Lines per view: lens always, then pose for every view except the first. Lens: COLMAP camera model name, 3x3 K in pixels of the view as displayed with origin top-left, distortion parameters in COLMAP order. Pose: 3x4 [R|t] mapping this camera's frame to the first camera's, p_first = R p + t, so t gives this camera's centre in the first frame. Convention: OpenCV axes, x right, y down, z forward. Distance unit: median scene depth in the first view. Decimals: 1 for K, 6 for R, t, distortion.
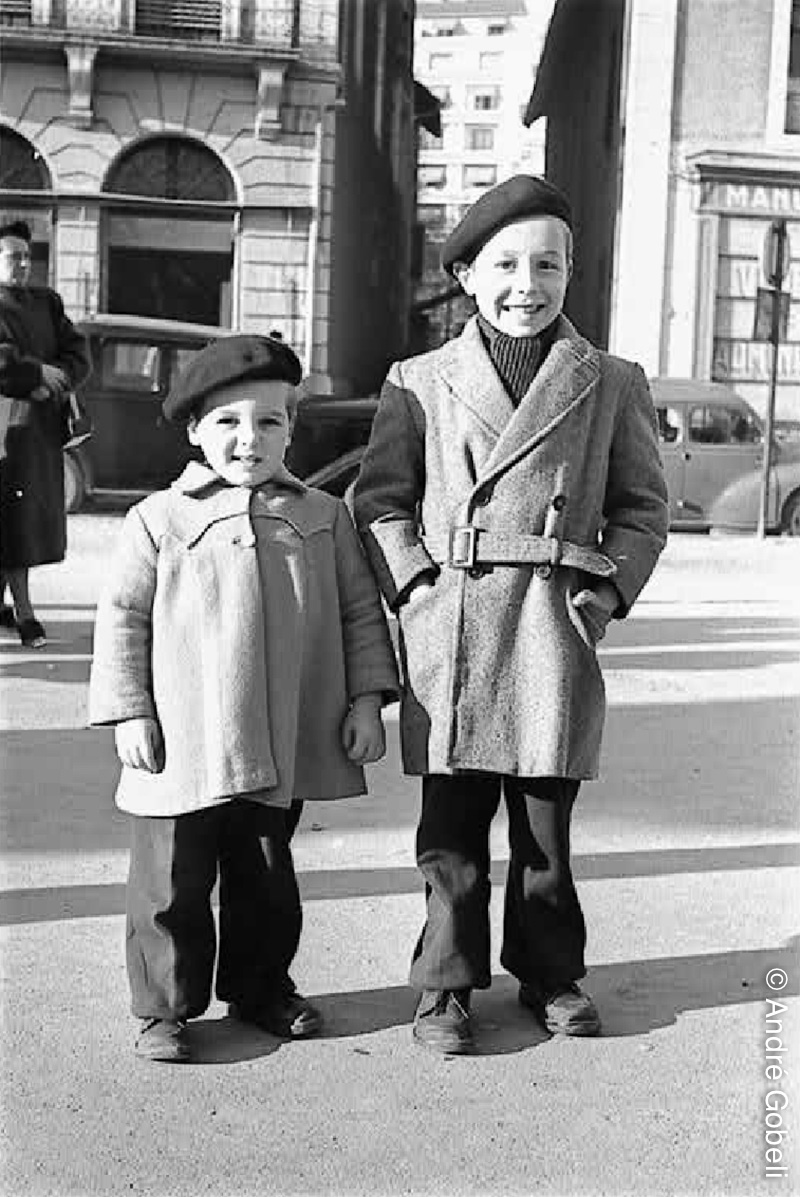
lens RADIAL K [[1750.6, 0, 400.0], [0, 1750.6, 598.5], [0, 0, 1]] dist [0.112729, 0.126163]
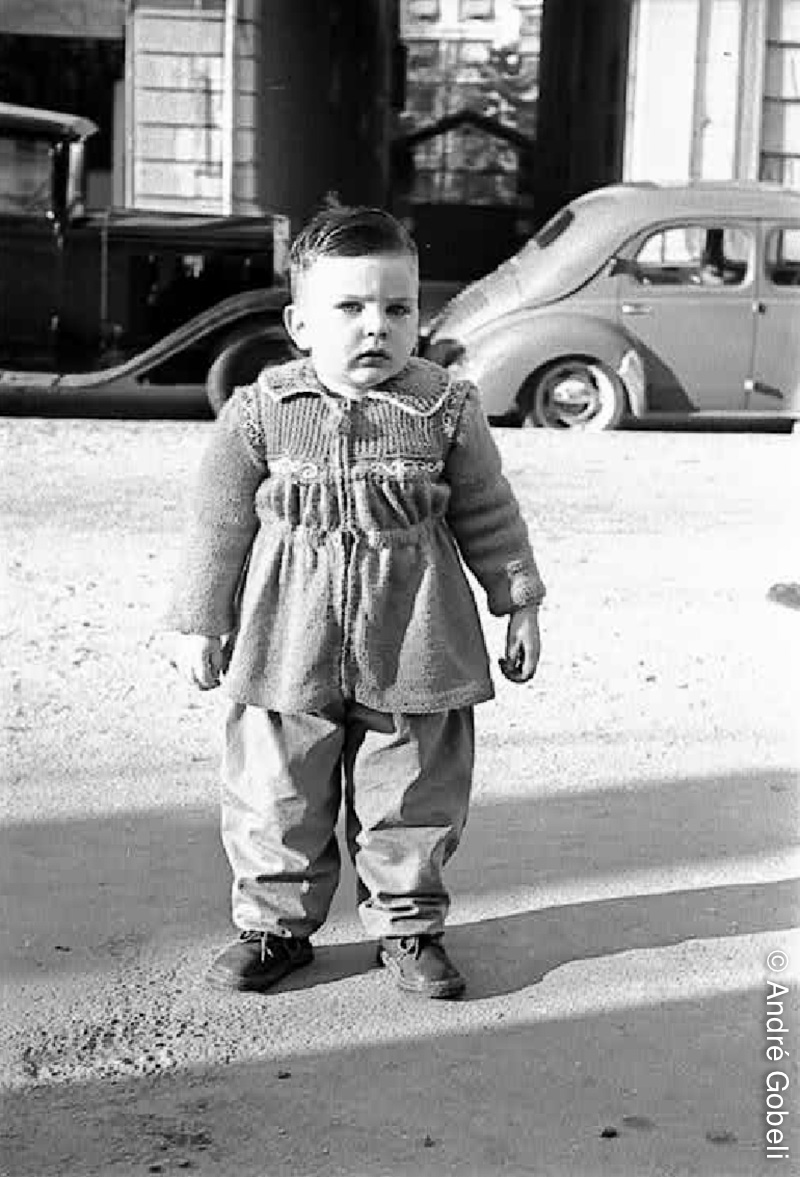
lens RADIAL K [[1800.6, 0, 400.0], [0, 1800.6, 588.5], [0, 0, 1]] dist [0.205420, -0.660858]
pose [[0.999979, -0.006406, 0.000941, 0.020645], [0.006326, 0.997596, 0.069015, -0.015802], [-0.001381, -0.069008, 0.997615, 0.206632]]
